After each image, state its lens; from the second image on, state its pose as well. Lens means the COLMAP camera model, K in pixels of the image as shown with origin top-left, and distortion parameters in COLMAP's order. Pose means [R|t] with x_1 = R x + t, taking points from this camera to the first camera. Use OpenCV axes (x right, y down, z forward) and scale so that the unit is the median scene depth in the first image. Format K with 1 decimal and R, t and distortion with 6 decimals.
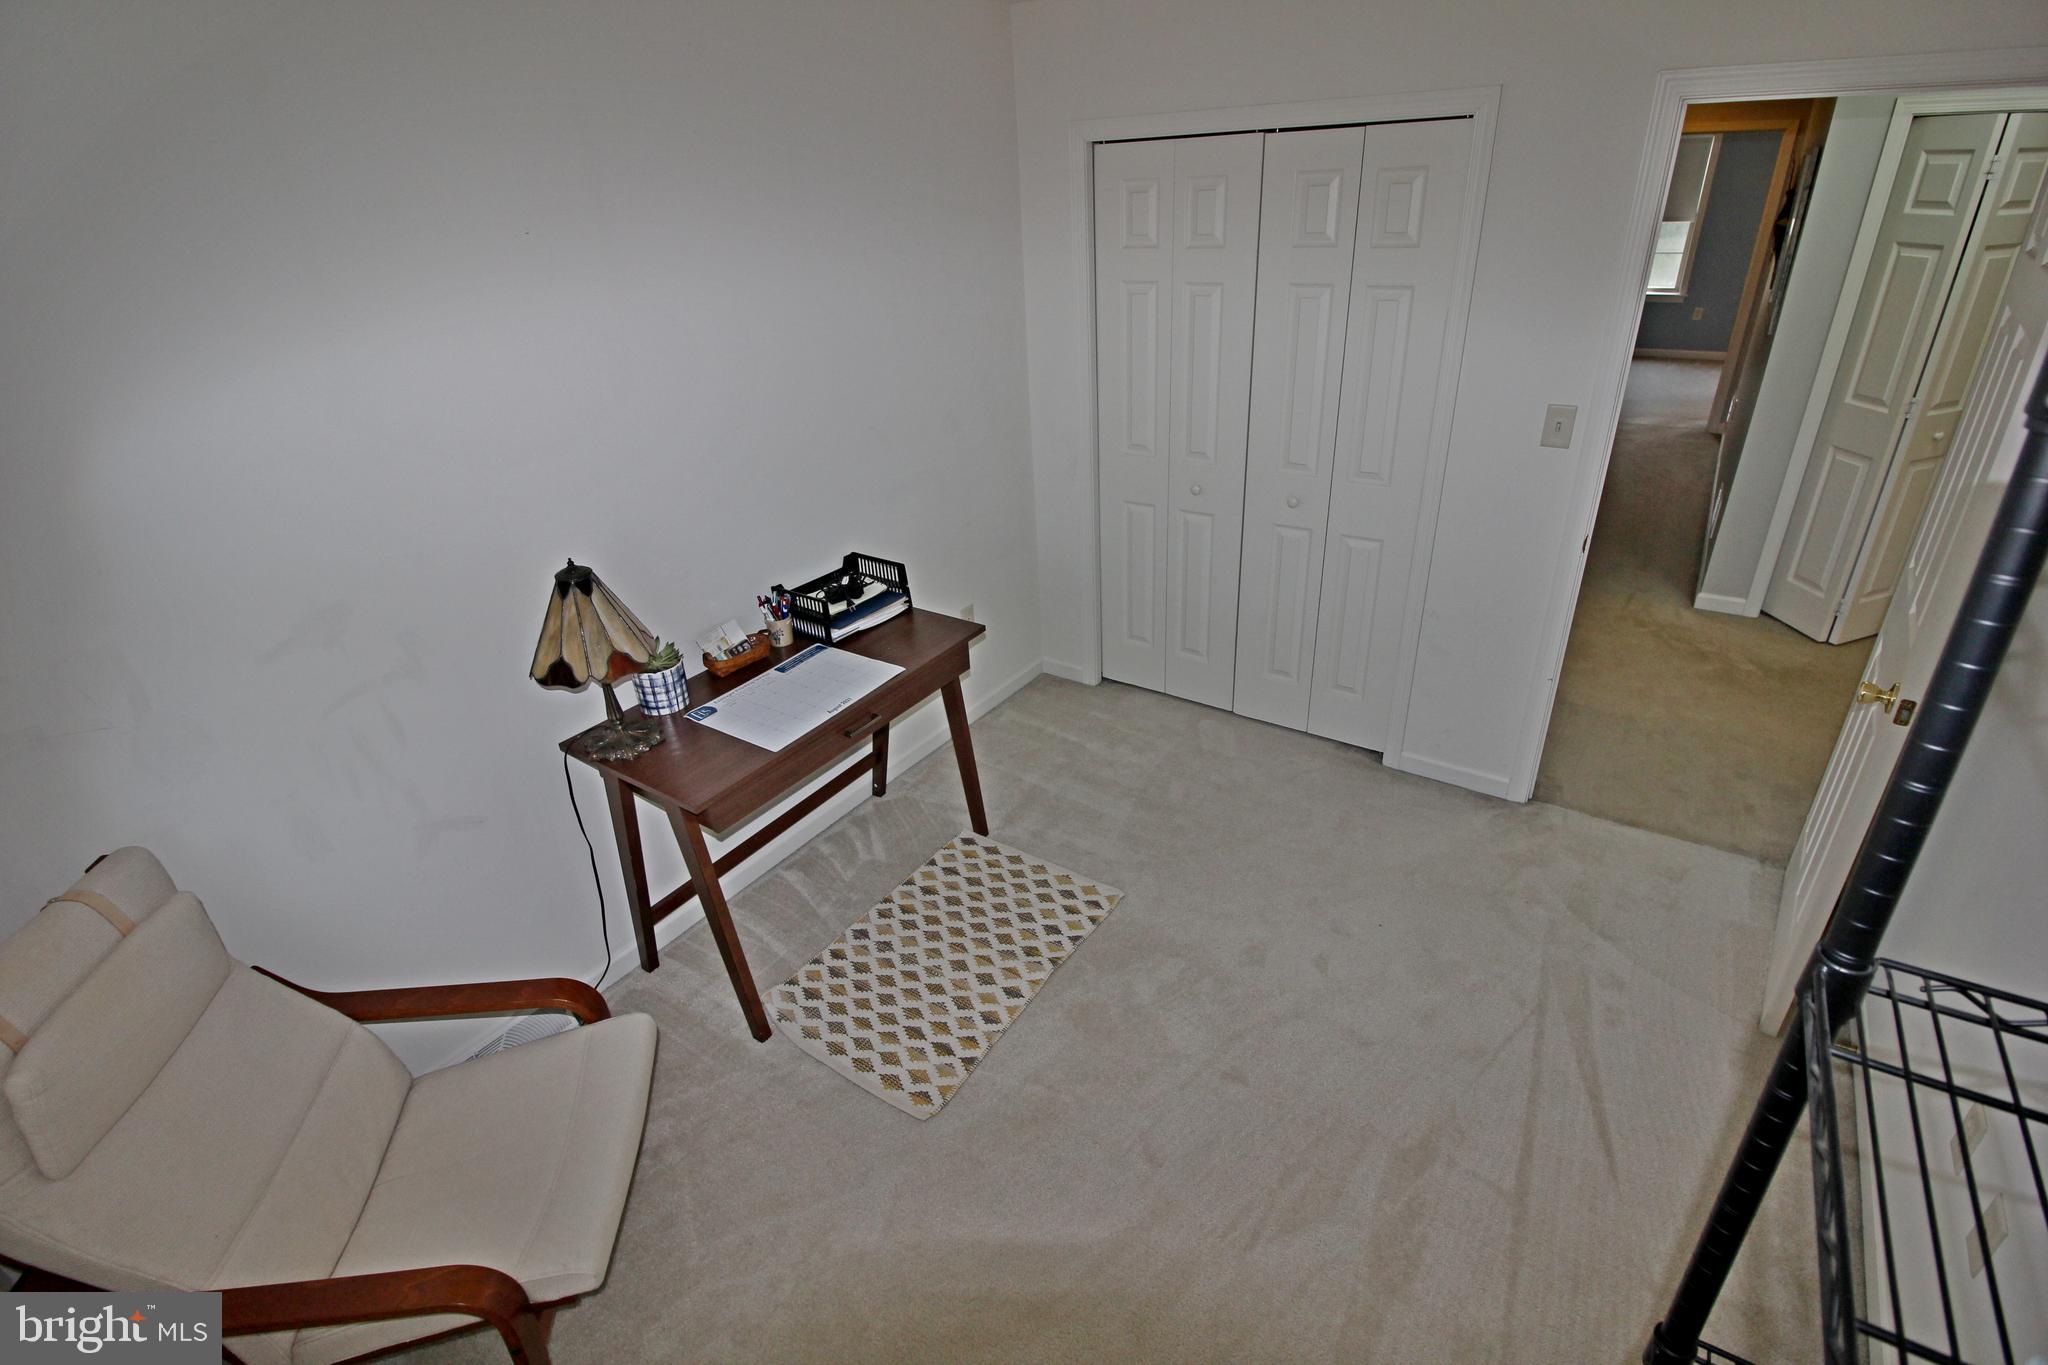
lens RADIAL K [[950.0, 0, 1035.8], [0, 950.0, 663.6], [0, 0, 1]] dist [0.002551, -0.013168]
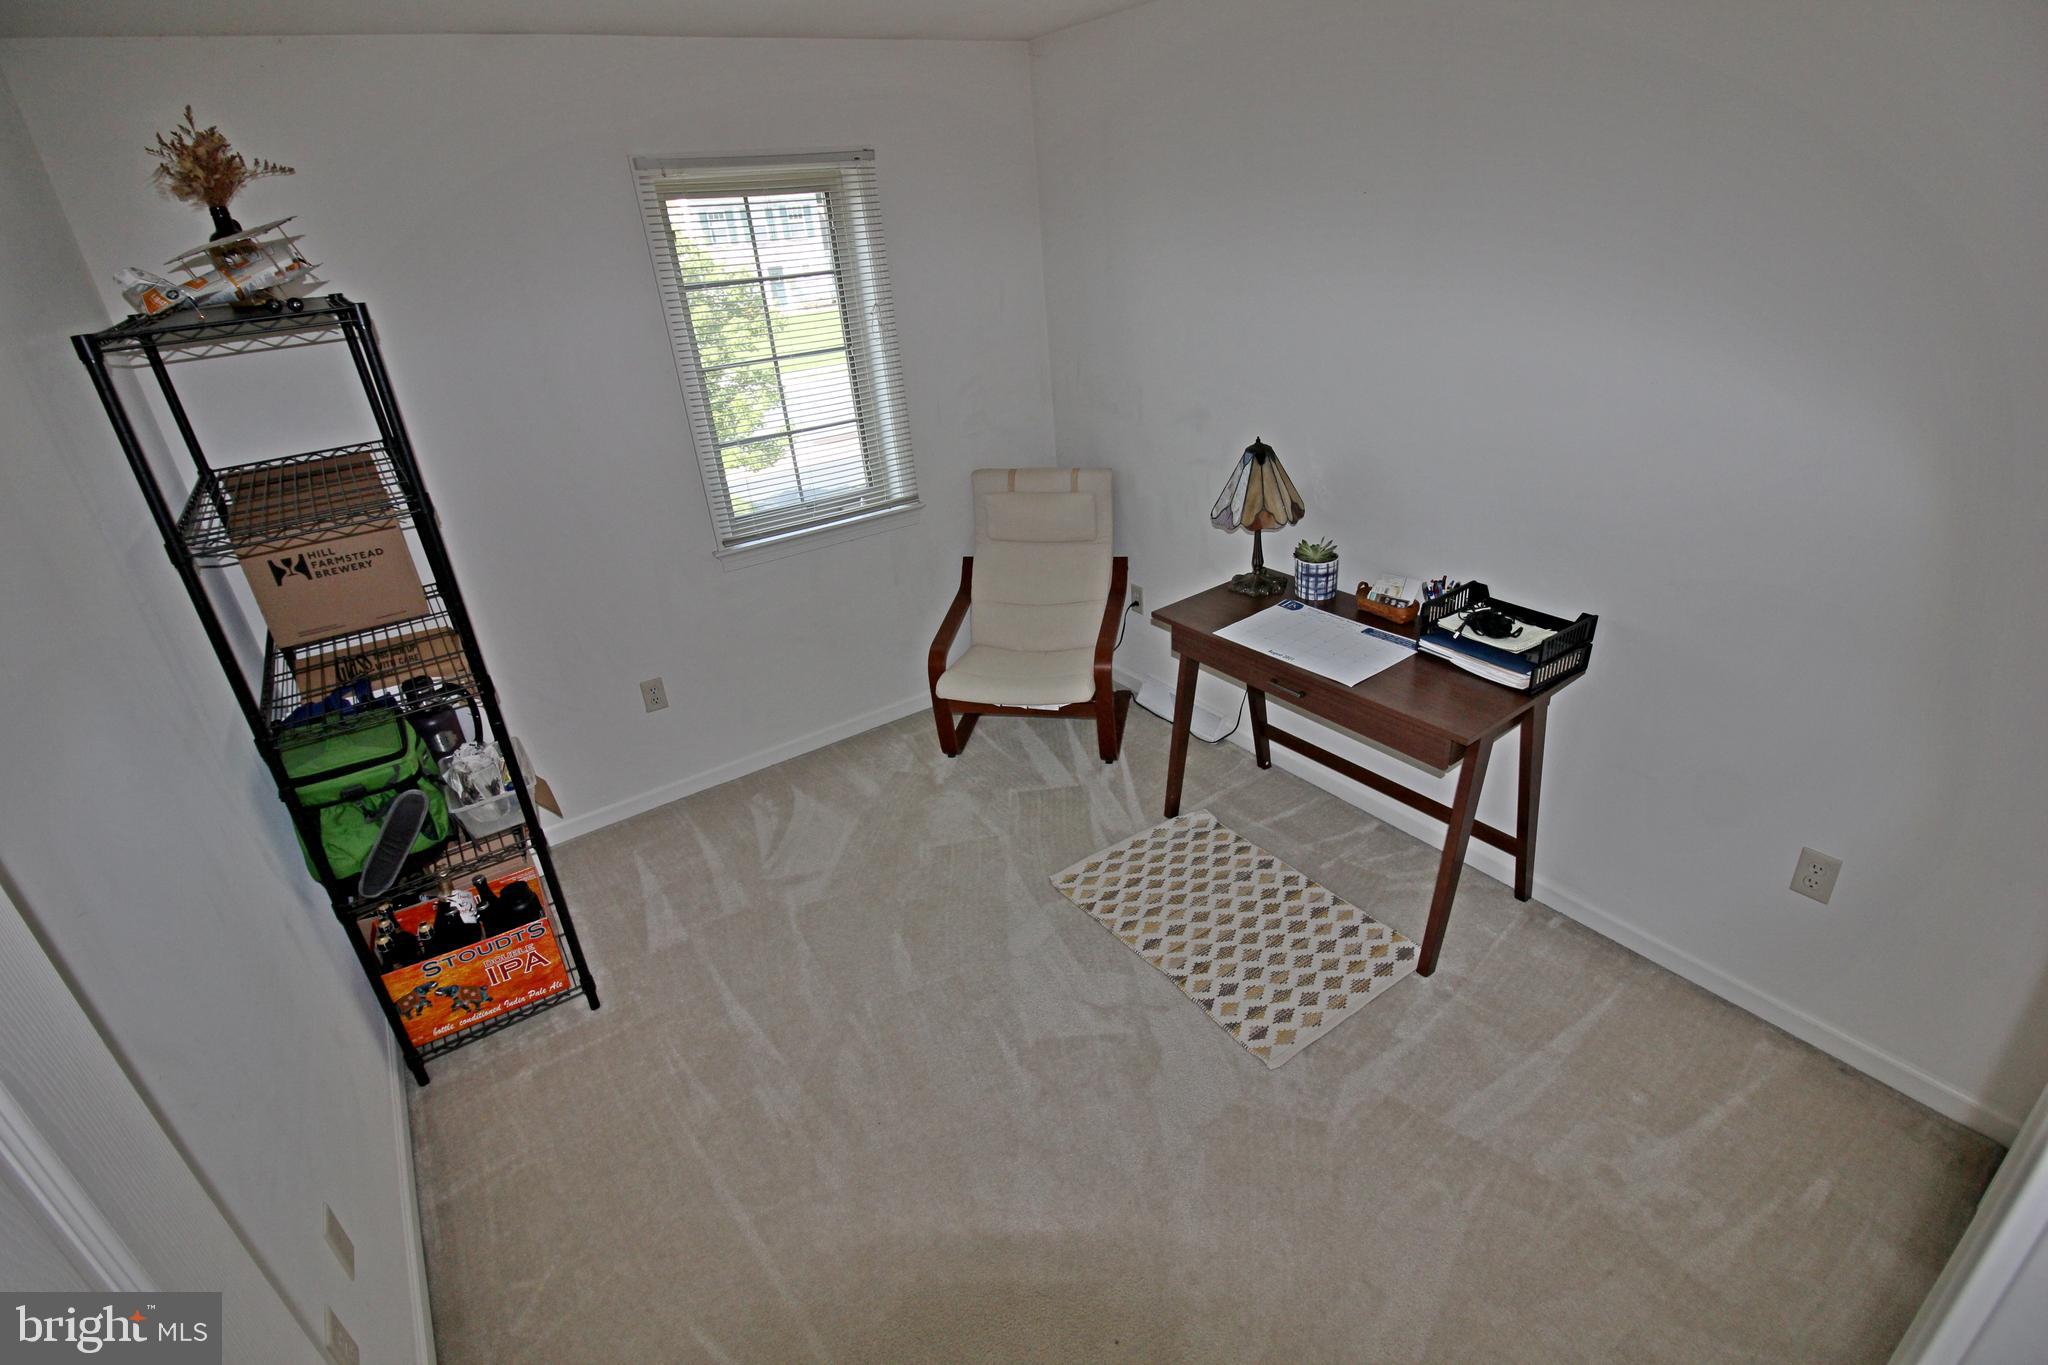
lens RADIAL K [[950.0, 0, 1035.8], [0, 950.0, 663.6], [0, 0, 1]] dist [0.002551, -0.013168]
pose [[-0.350730, 0.470003, -0.809991, 0.695374], [-0.341171, 0.741364, 0.577911, -0.431740], [0.872119, 0.479036, -0.099667, 0.797402]]
